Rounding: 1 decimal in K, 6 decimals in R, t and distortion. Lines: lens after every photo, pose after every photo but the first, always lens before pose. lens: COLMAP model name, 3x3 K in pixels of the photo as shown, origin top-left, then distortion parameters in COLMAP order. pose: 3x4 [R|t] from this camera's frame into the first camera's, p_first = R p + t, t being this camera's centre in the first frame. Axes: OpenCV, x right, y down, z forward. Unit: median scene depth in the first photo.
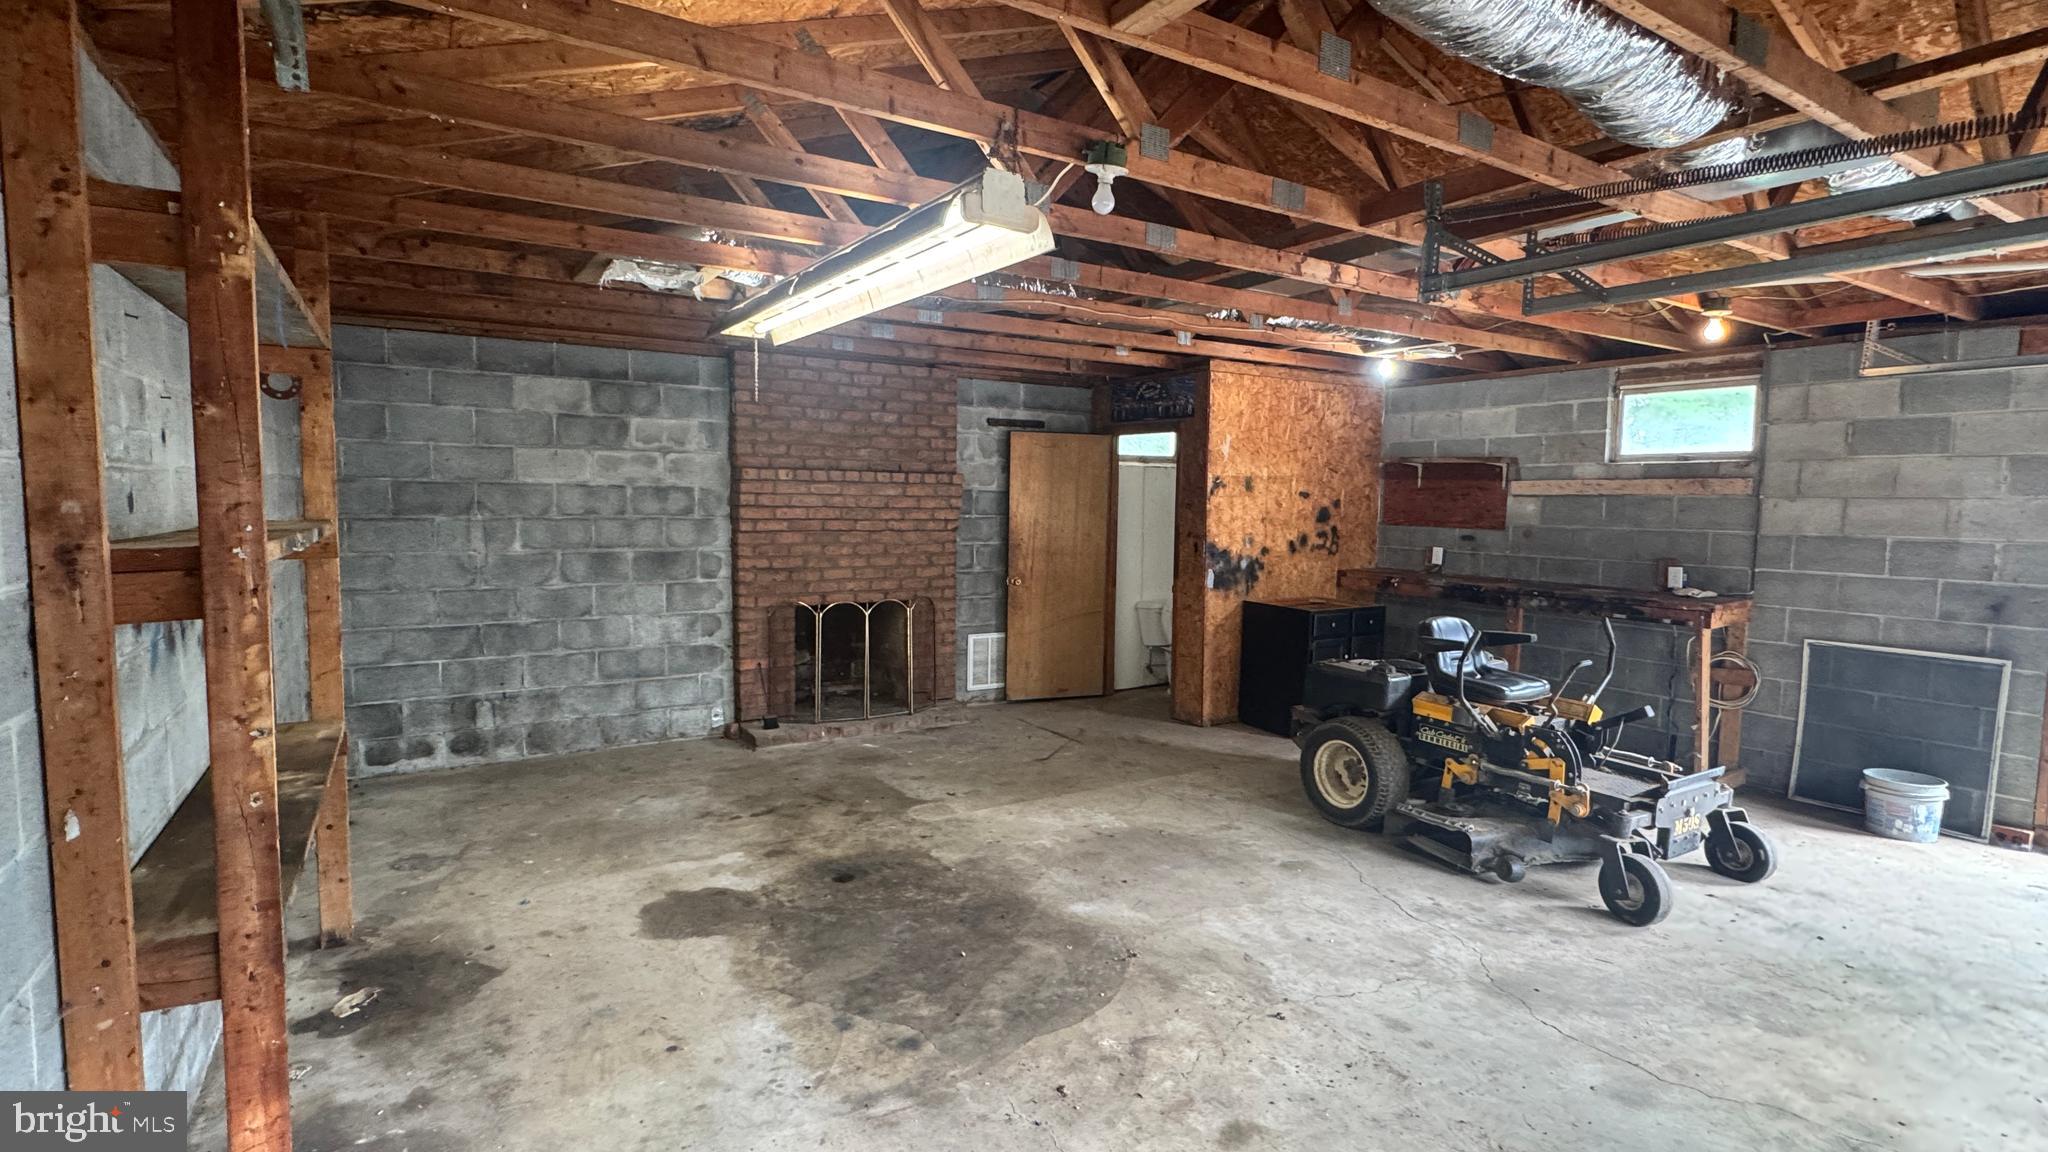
lens RADIAL K [[967.9, 0, 1021.2], [0, 967.9, 577.5], [0, 0, 1]] dist [-0.002327, 0.000420]
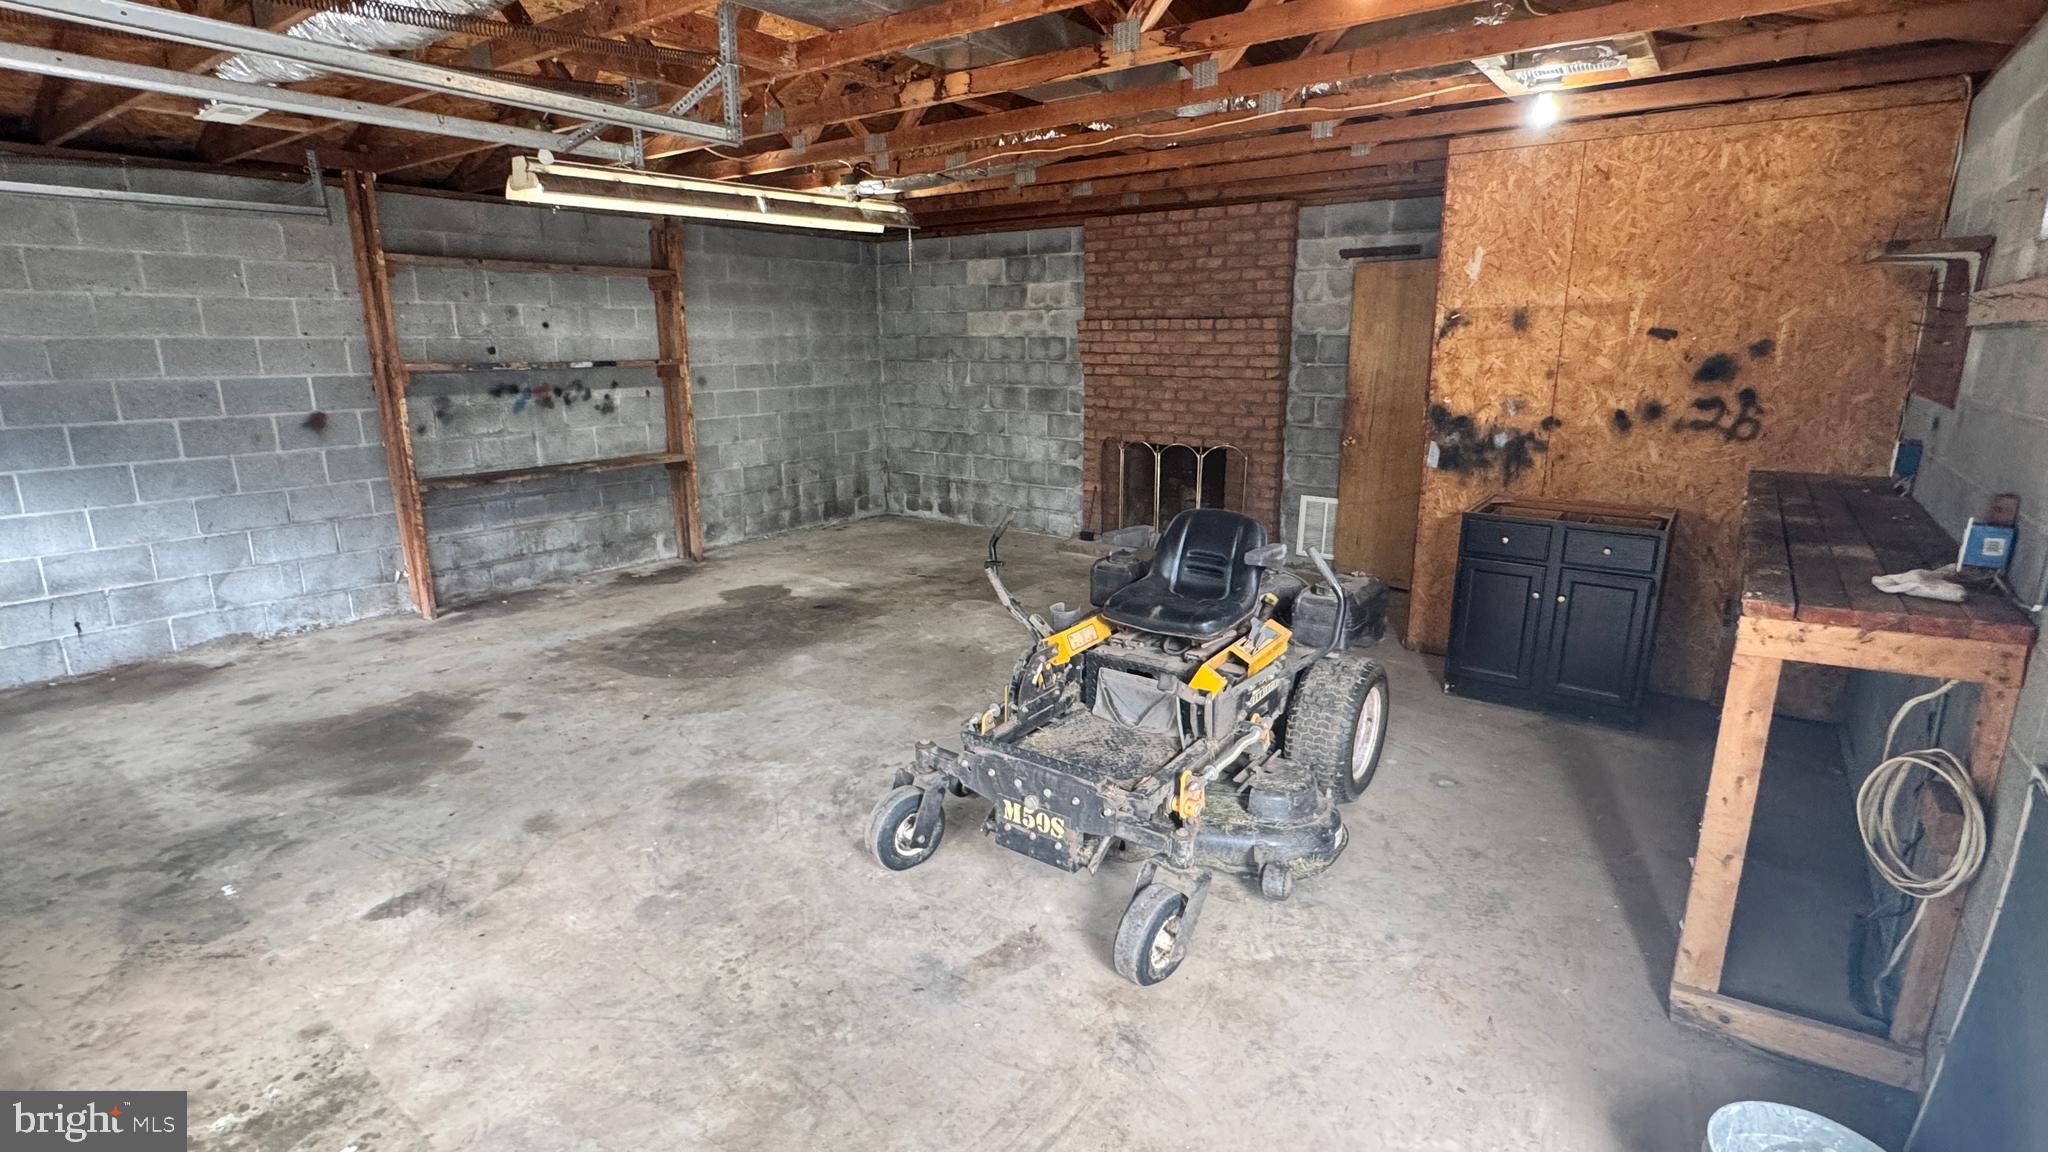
lens RADIAL K [[967.9, 0, 1021.2], [0, 967.9, 577.5], [0, 0, 1]] dist [-0.002327, 0.000420]
pose [[0.363351, 0.210092, -0.907655, 0.825231], [-0.070543, 0.977650, 0.198053, -0.033107], [0.928978, -0.007934, 0.370050, 0.474535]]
